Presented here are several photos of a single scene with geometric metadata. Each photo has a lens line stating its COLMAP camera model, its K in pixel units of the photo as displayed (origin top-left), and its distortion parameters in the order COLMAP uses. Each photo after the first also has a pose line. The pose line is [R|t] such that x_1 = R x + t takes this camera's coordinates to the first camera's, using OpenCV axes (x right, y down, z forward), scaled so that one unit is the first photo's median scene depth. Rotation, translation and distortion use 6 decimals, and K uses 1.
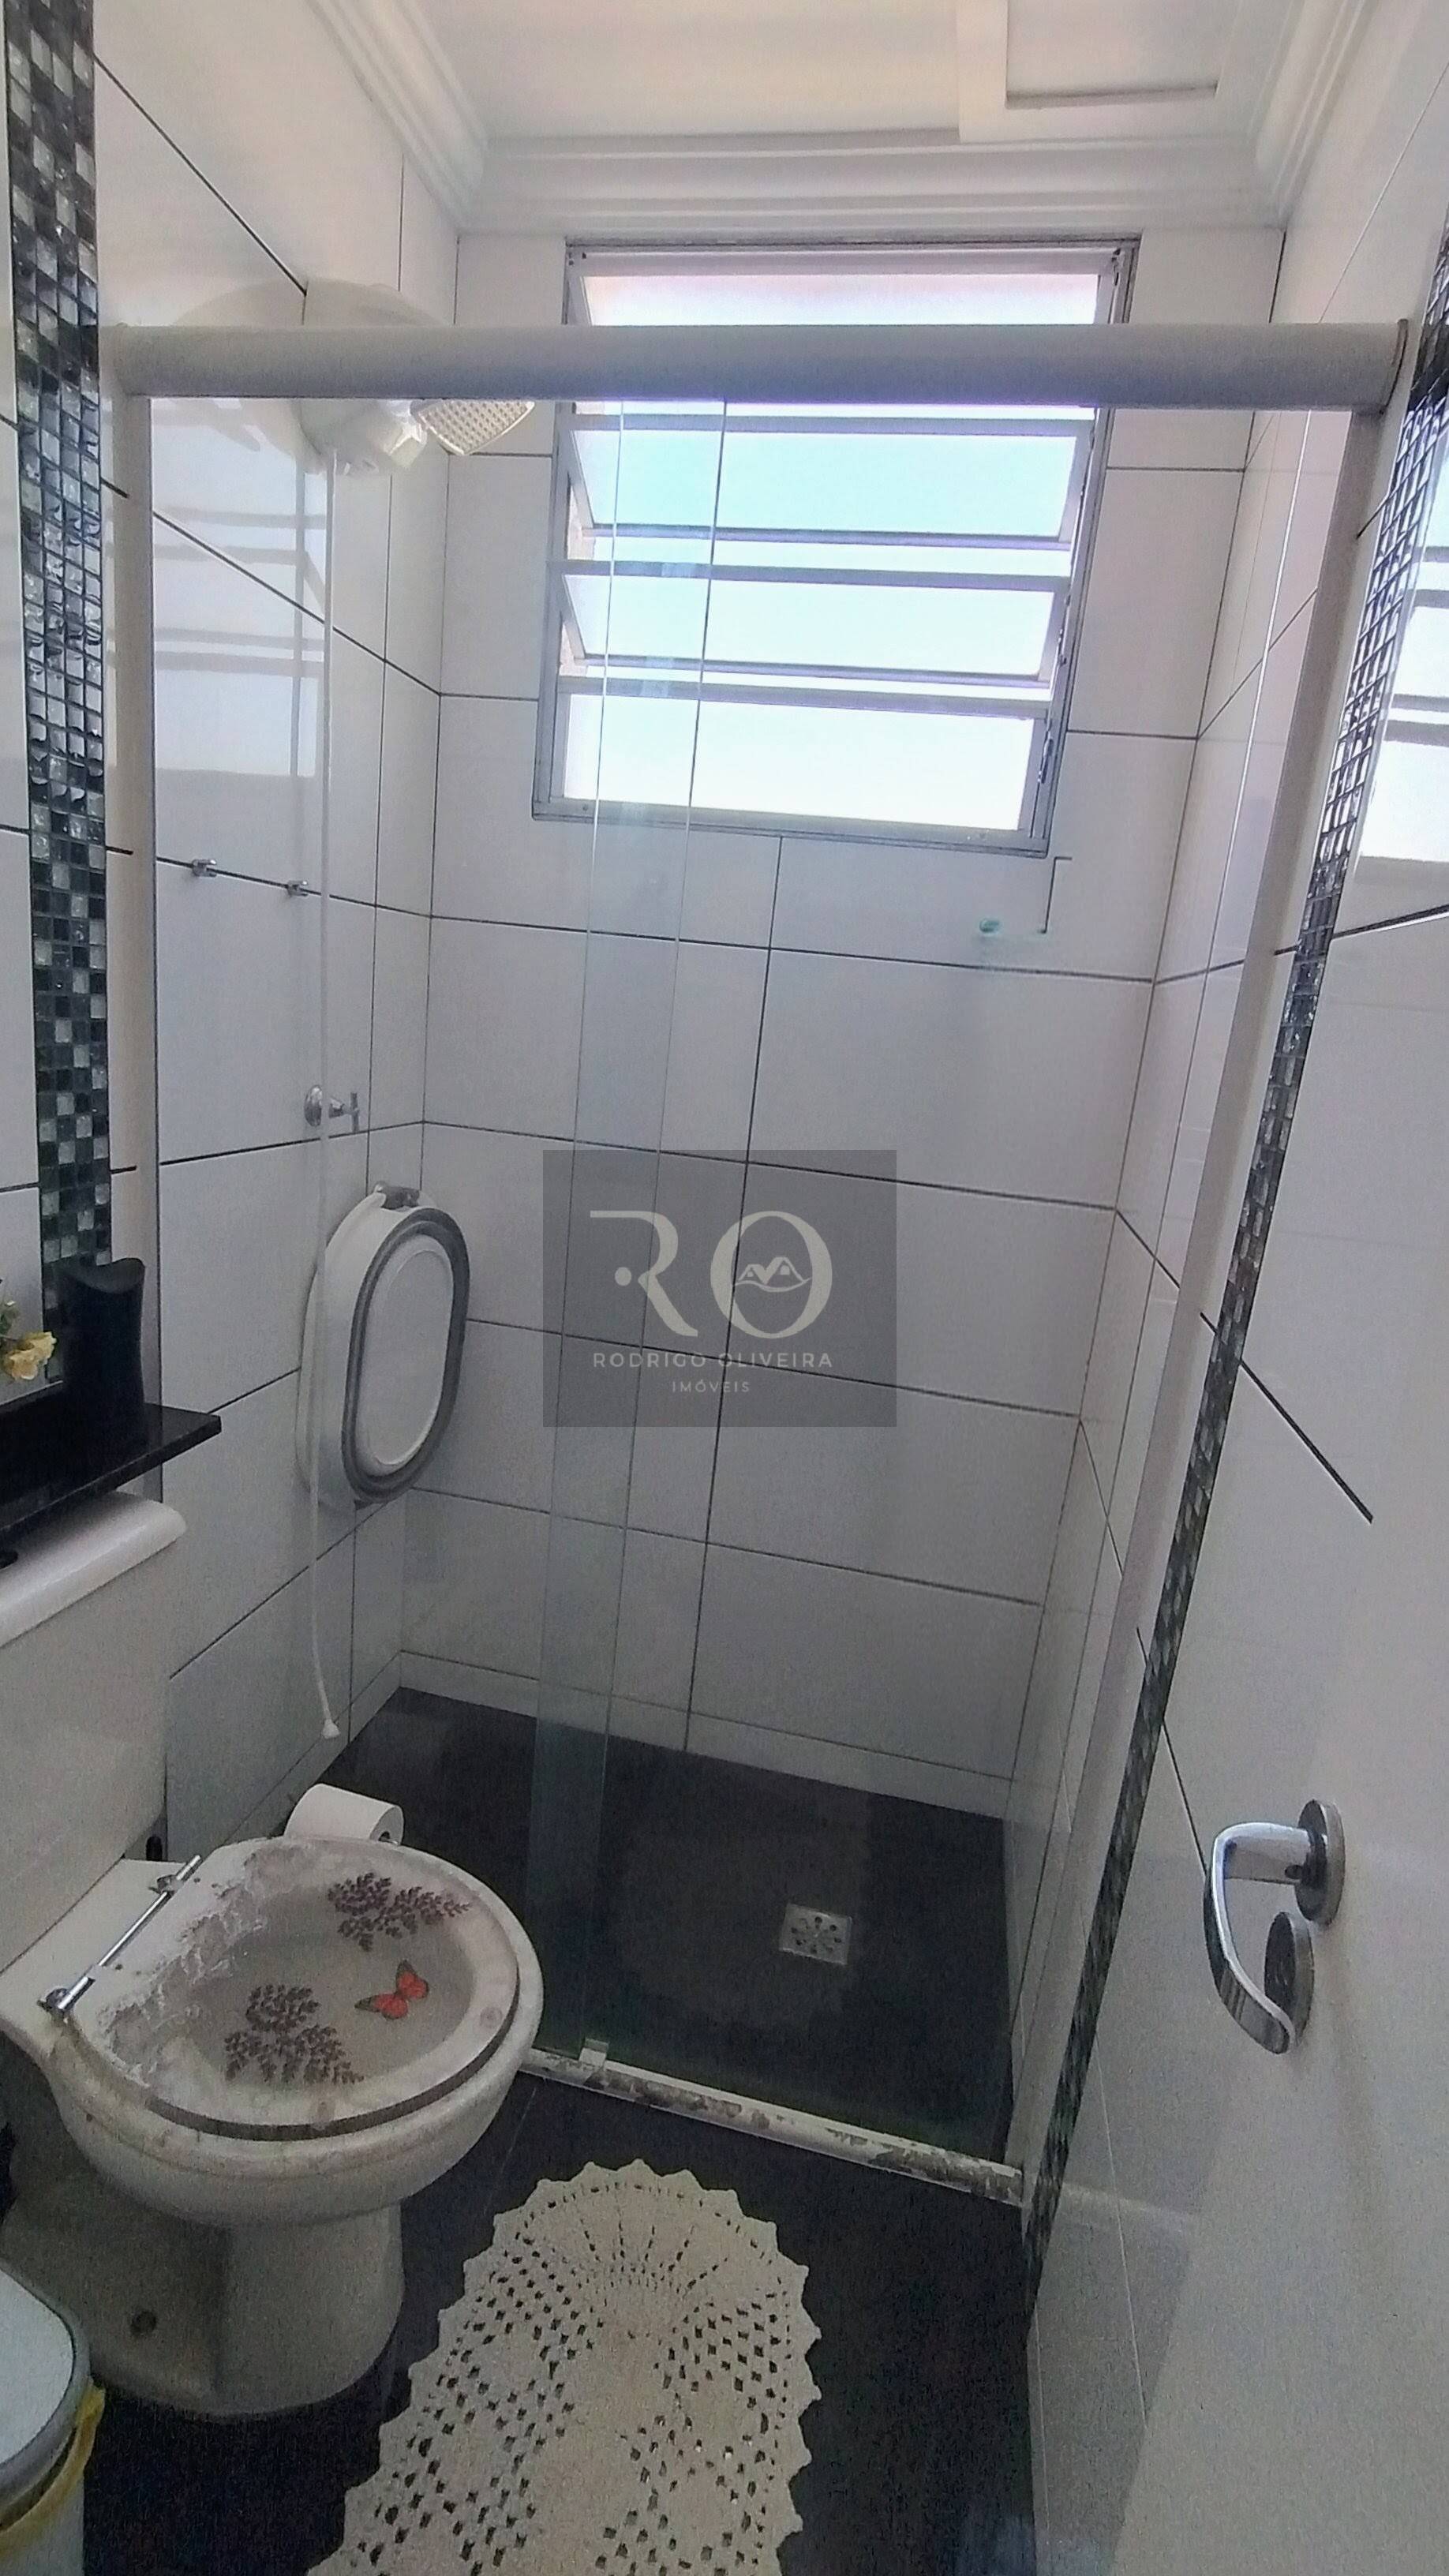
lens RADIAL K [[1165.0, 0, 723.7], [0, 1165.0, 1280.9], [0, 0, 1]] dist [-0.007043, 0.003848]
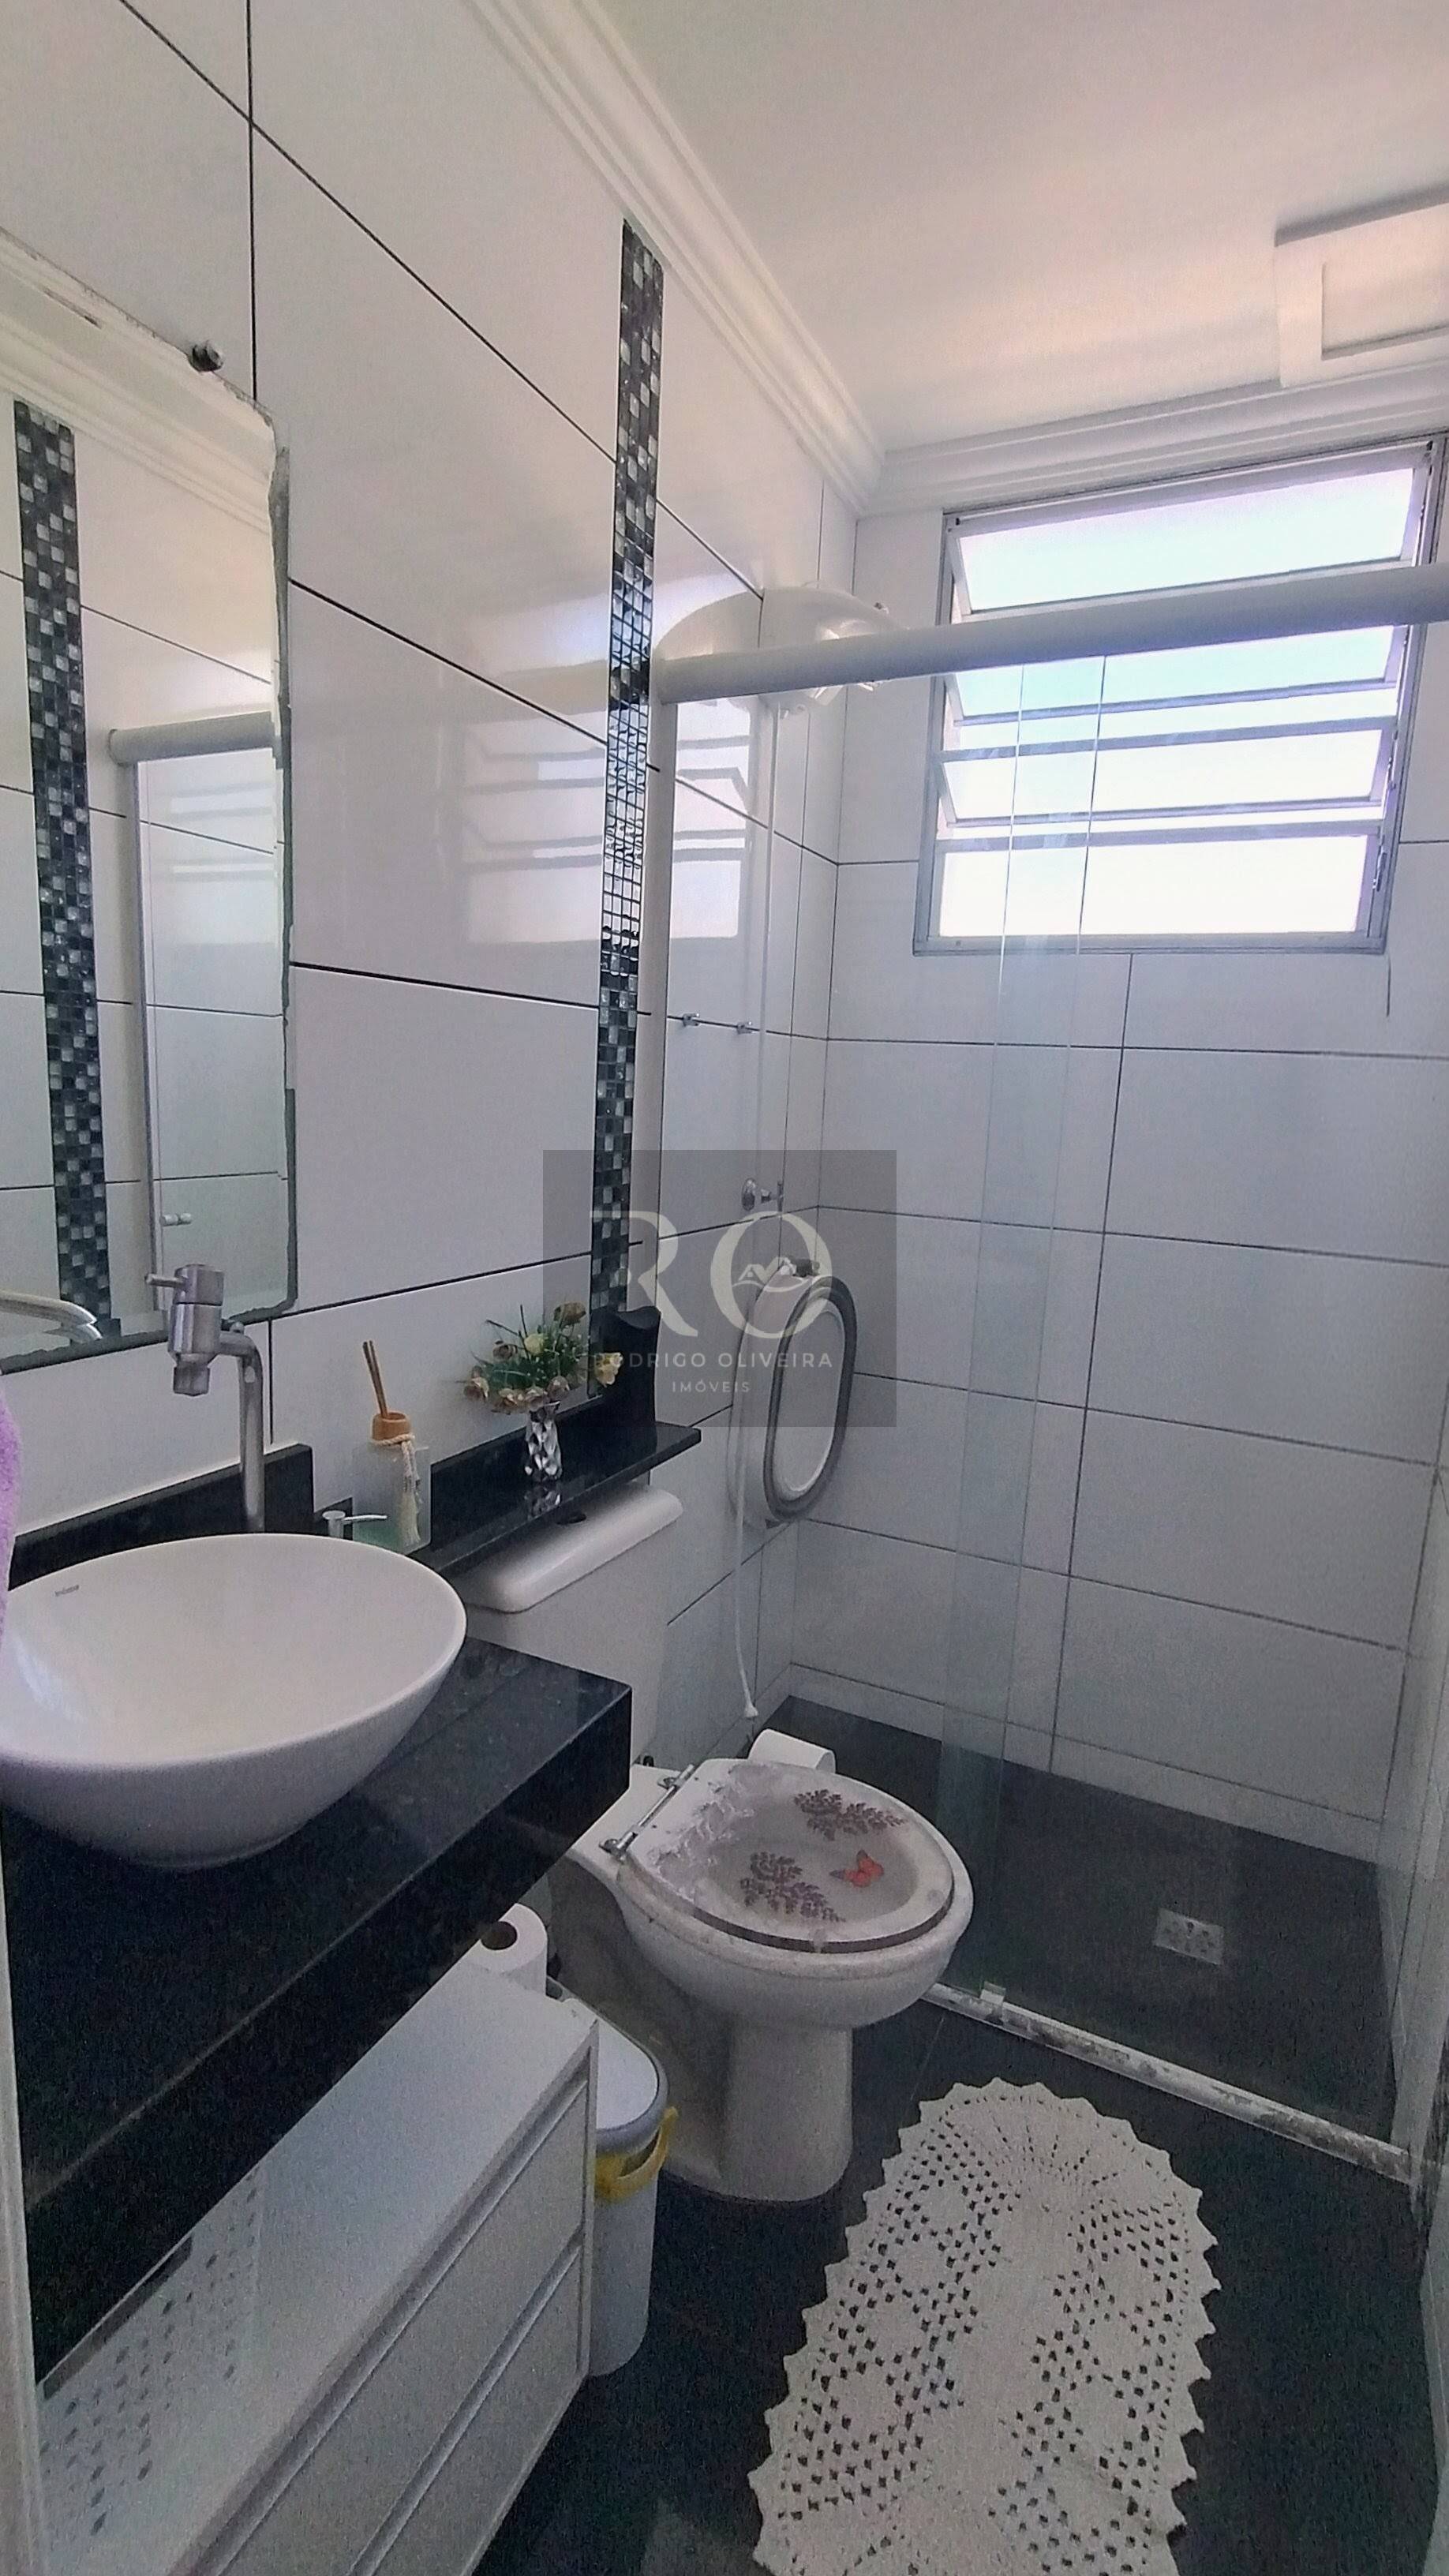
lens RADIAL K [[1165.0, 0, 723.7], [0, 1165.0, 1280.9], [0, 0, 1]] dist [-0.007043, 0.003848]
pose [[0.967145, -0.015581, -0.253747, -0.078484], [-0.004954, 0.996776, -0.080088, 0.058646], [0.254177, 0.078713, 0.963949, -0.287660]]
